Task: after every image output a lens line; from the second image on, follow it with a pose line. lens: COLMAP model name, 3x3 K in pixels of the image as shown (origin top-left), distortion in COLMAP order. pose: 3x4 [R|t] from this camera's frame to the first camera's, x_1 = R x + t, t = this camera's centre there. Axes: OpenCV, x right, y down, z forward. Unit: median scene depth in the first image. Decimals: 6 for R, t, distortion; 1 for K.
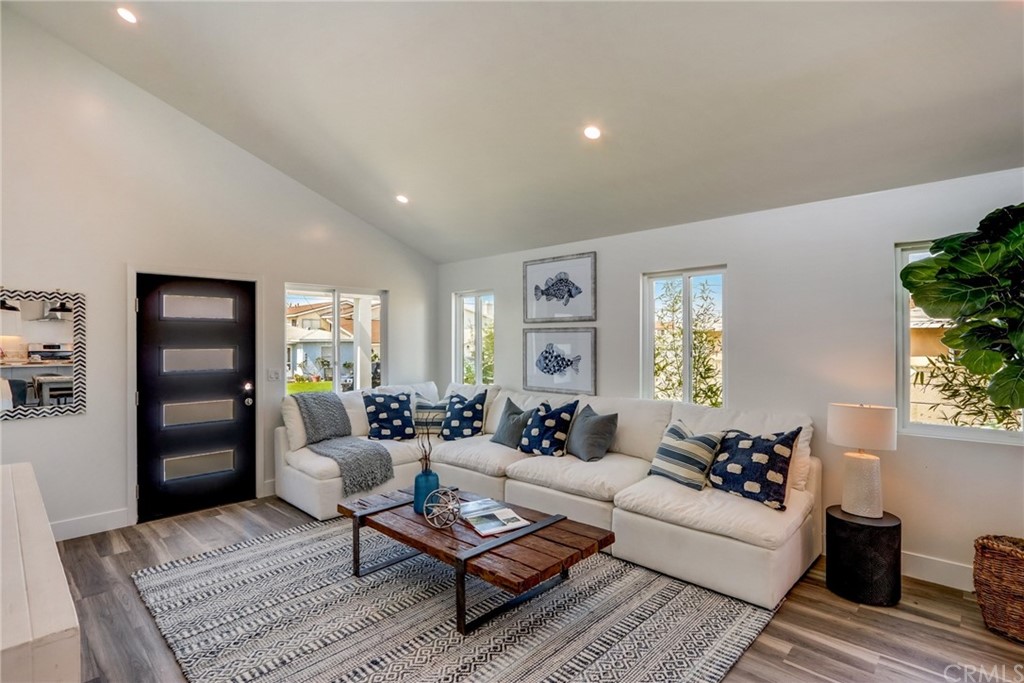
lens RADIAL K [[497.3, 0, 504.6], [0, 497.3, 343.9], [0, 0, 1]] dist [-0.009659, 0.000234]
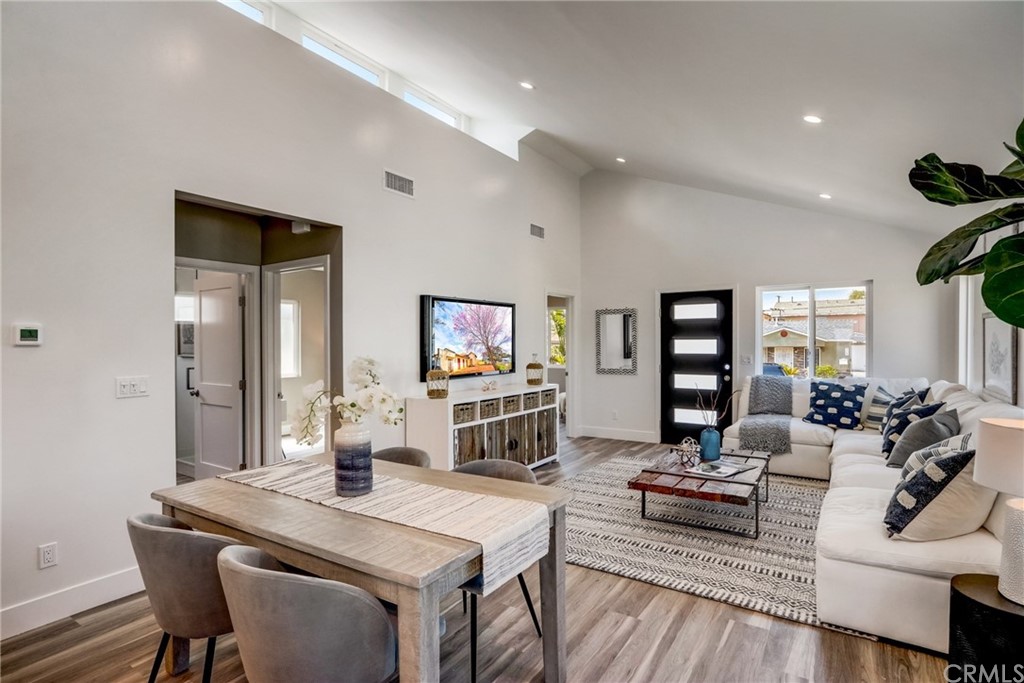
lens RADIAL K [[514.1, 0, 508.4], [0, 514.1, 348.6], [0, 0, 1]] dist [-0.014462, 0.000432]
pose [[0.187784, 0.015860, -0.982082, 0.776560], [0.000850, 0.999867, 0.016310, 0.012431], [0.982210, -0.003898, 0.187746, 0.151585]]
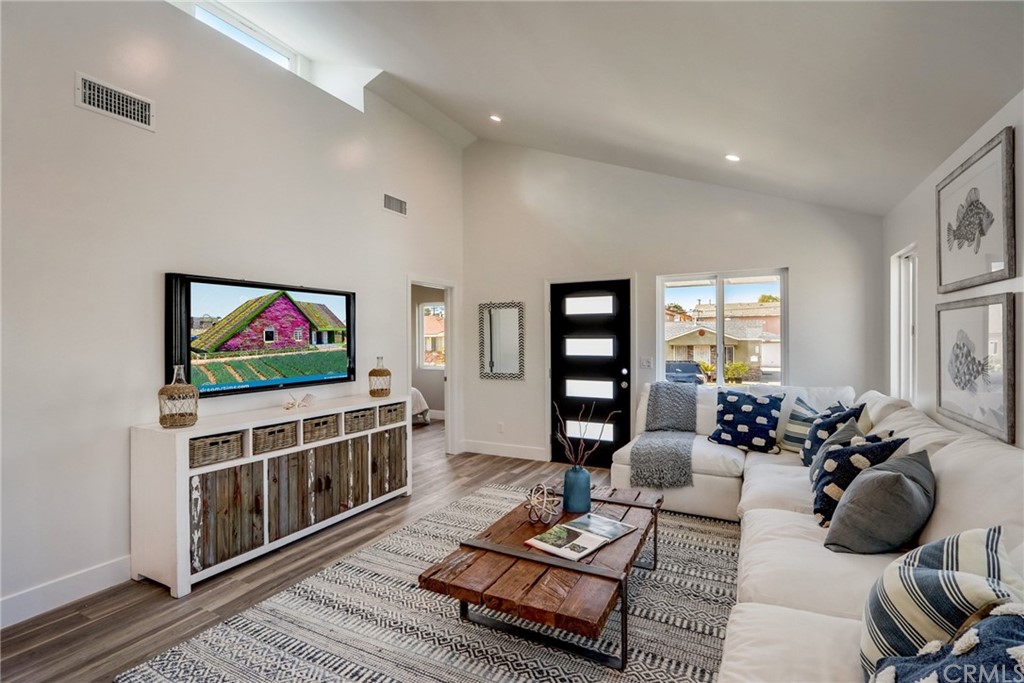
lens RADIAL K [[475.6, 0, 507.6], [0, 475.6, 339.1], [0, 0, 1]] dist [-0.015053, 0.000408]
pose [[0.286029, 0.002359, -0.958218, 0.471687], [-0.001582, 0.999997, 0.001989, 0.009685], [0.958220, 0.000947, 0.286031, 0.442520]]
